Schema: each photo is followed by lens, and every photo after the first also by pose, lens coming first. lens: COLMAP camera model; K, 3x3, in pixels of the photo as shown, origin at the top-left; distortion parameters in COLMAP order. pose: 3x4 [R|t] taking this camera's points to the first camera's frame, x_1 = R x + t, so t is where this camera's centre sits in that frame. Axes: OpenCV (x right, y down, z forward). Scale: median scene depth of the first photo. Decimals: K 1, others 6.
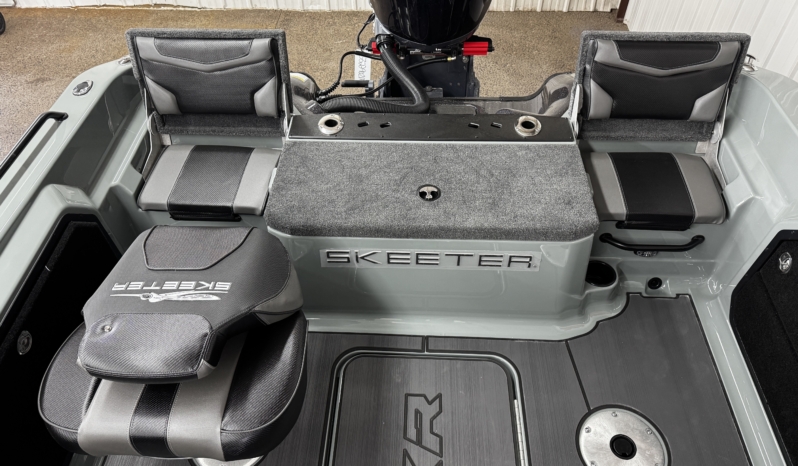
lens RADIAL K [[584.8, 0, 400.2], [0, 584.8, 232.6], [0, 0, 1]] dist [-0.011164, -0.022435]
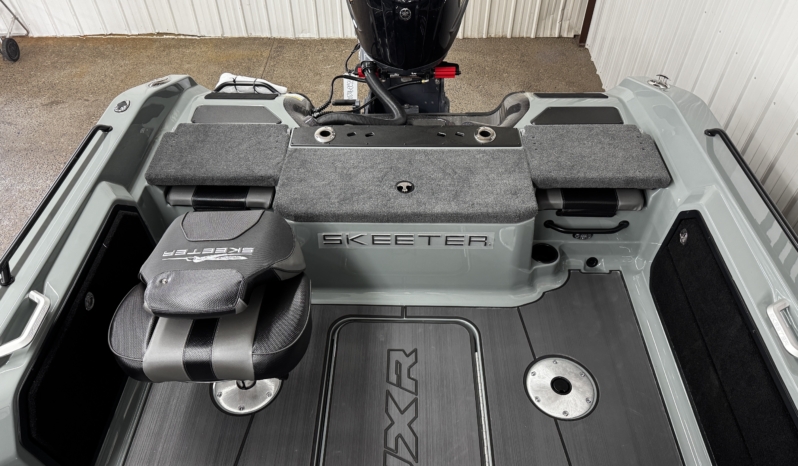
lens RADIAL K [[584.8, 0, 398.2], [0, 584.8, 234.1], [0, 0, 1]] dist [-0.011164, -0.022435]
pose [[0.999767, -0.011292, 0.018408, 0.010344], [0.011904, 0.999368, -0.033498, 0.070467], [-0.018018, 0.033709, 0.999269, -0.234334]]
